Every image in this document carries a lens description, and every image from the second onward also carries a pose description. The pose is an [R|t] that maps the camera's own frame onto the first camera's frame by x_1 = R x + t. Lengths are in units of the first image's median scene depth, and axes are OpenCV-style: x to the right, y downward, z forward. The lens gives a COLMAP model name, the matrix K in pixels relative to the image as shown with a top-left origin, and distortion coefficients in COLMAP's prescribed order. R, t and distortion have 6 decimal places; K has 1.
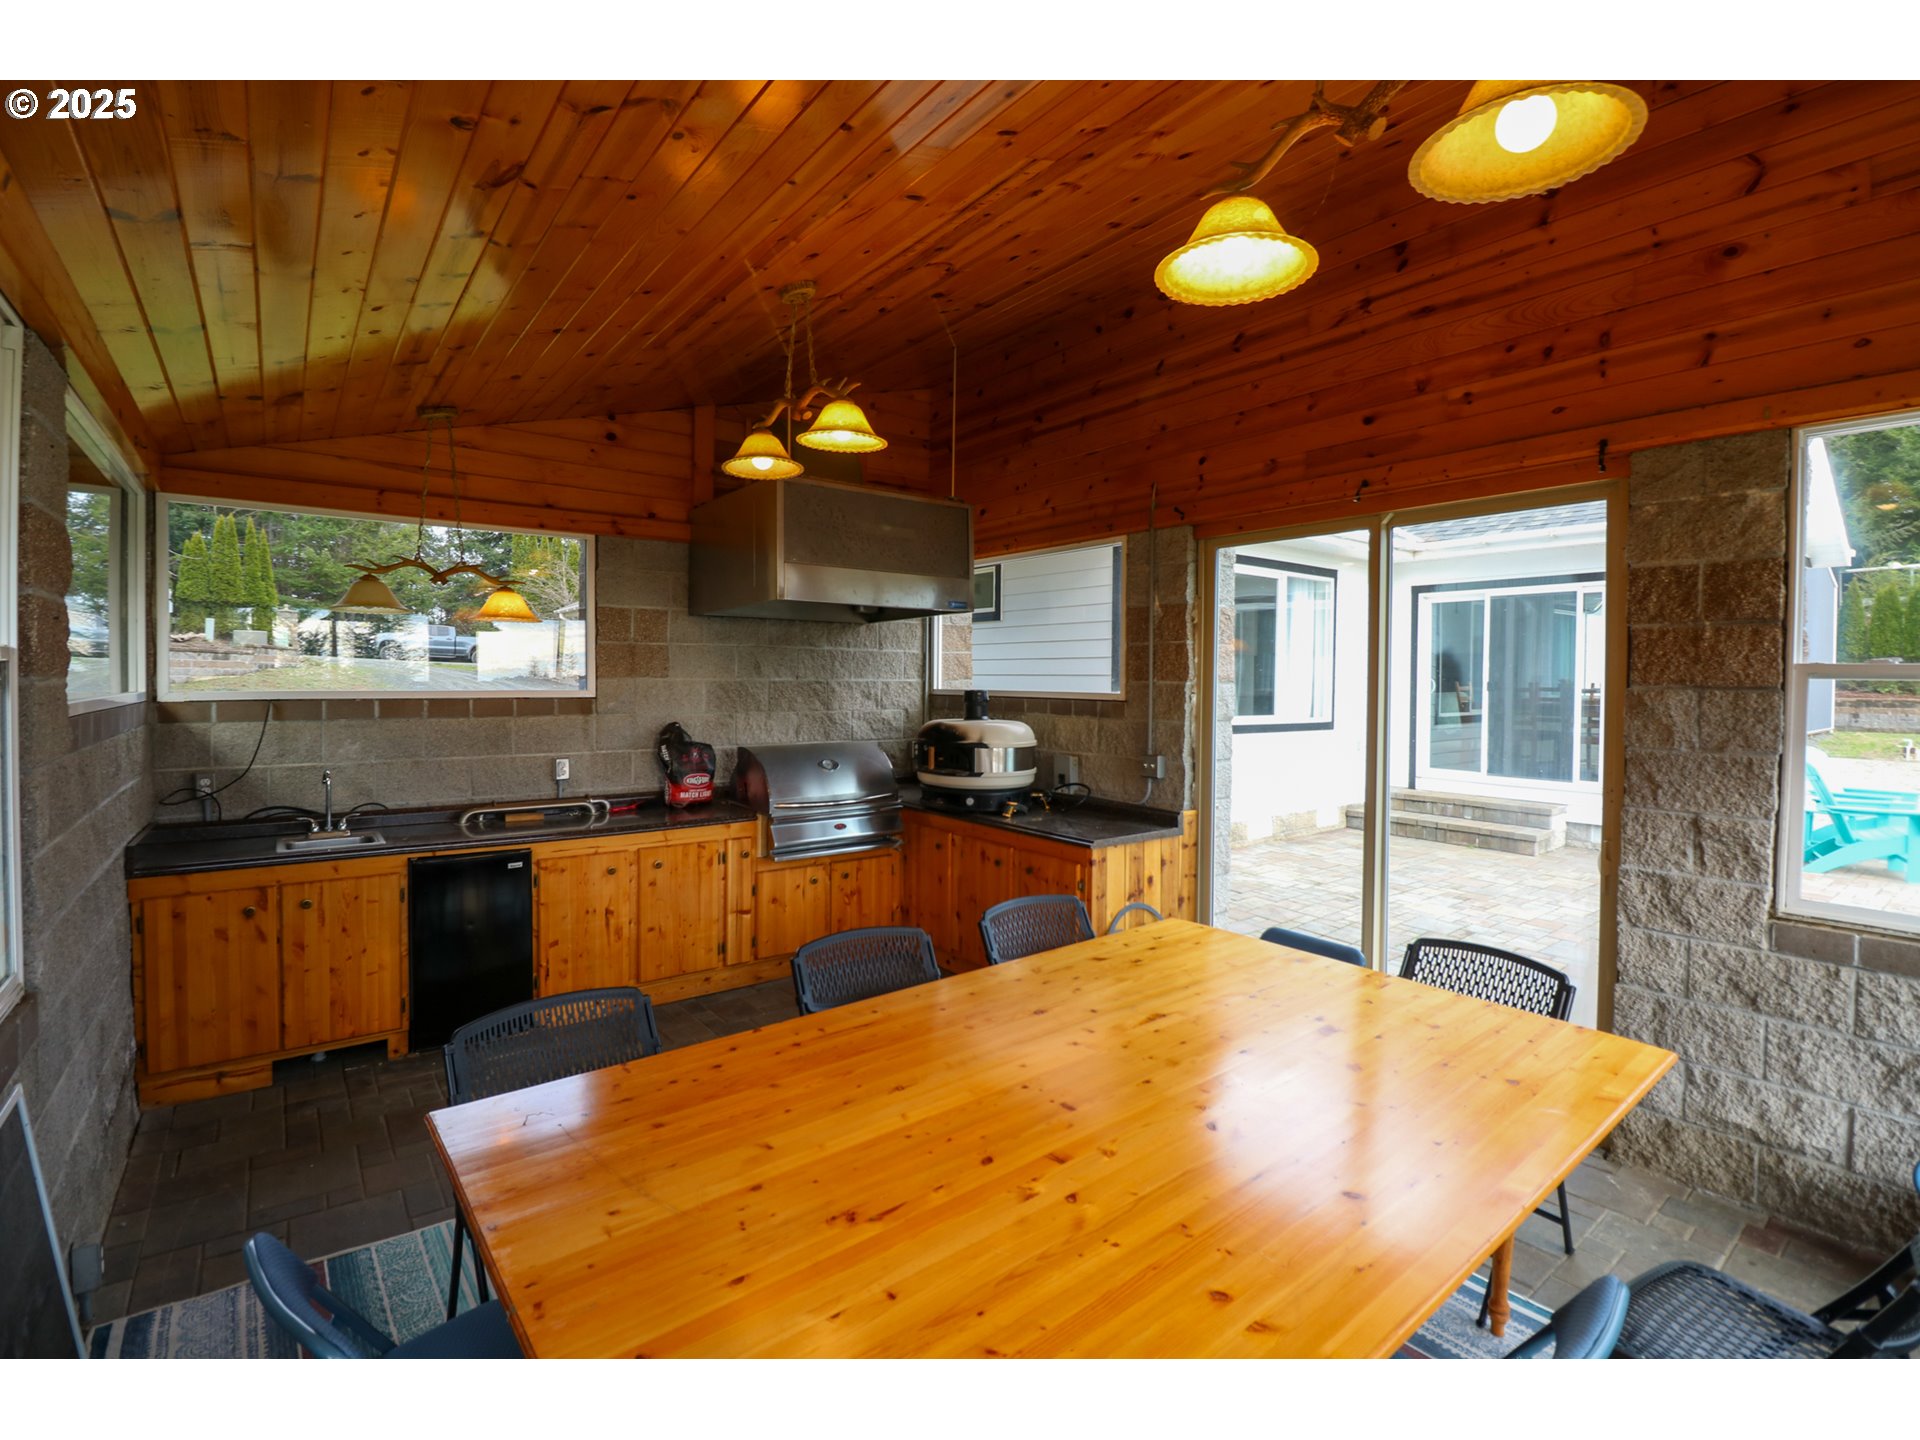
lens RADIAL K [[874.6, 0, 963.2], [0, 874.6, 706.8], [0, 0, 1]] dist [-0.019452, -0.000715]
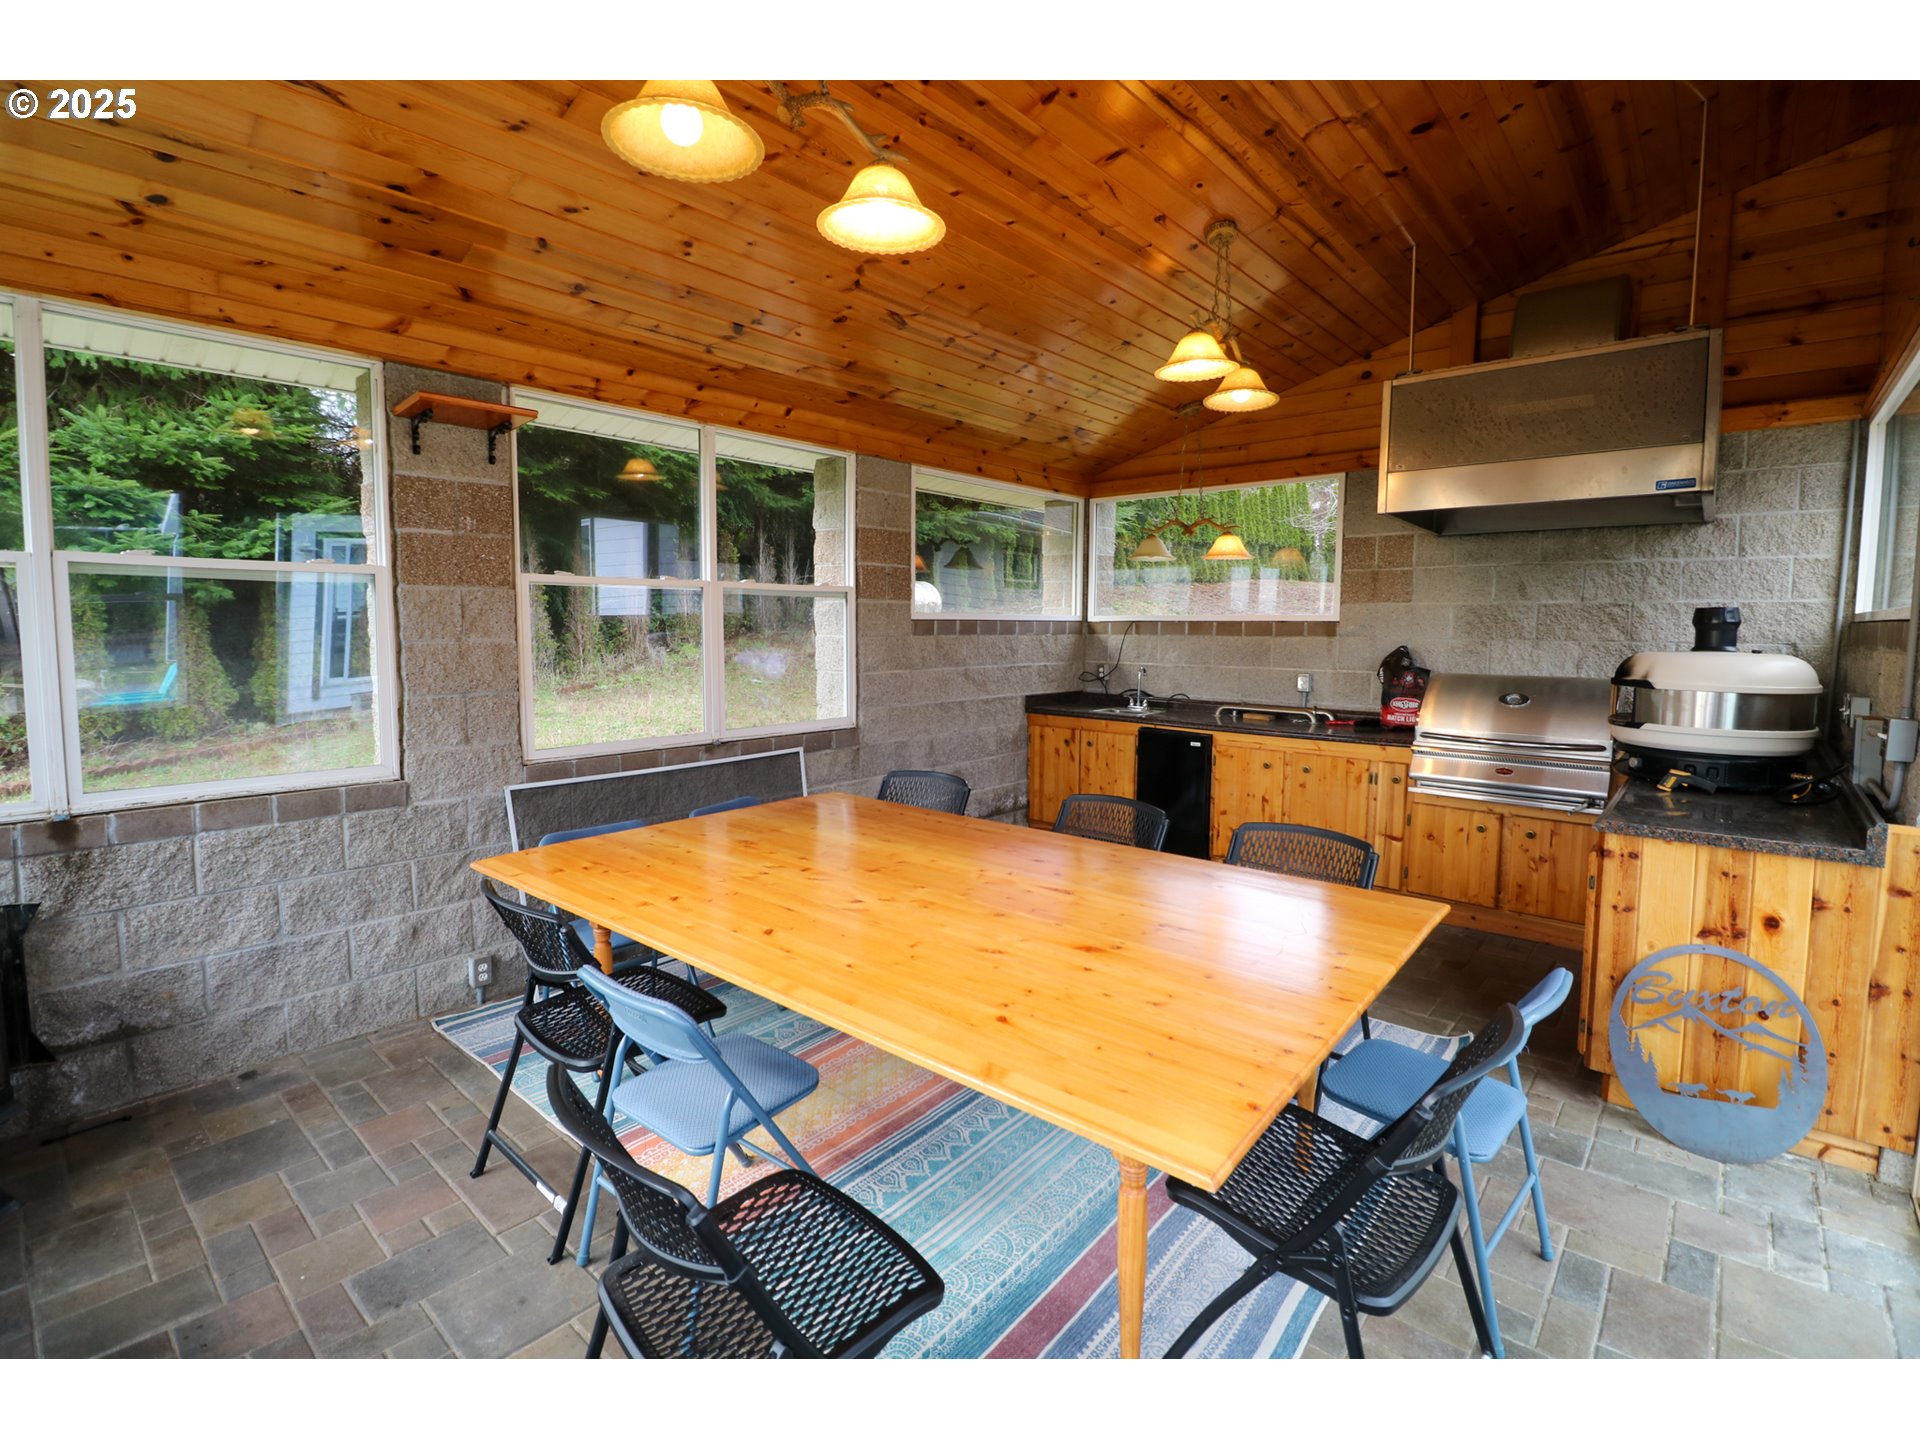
lens RADIAL K [[874.6, 0, 962.6], [0, 874.6, 707.9], [0, 0, 1]] dist [-0.019452, -0.000715]
pose [[0.190828, 0.085649, -0.977880, 0.602179], [-0.036861, 0.996109, 0.080053, 0.029071], [0.980931, 0.020770, 0.193242, 0.334840]]
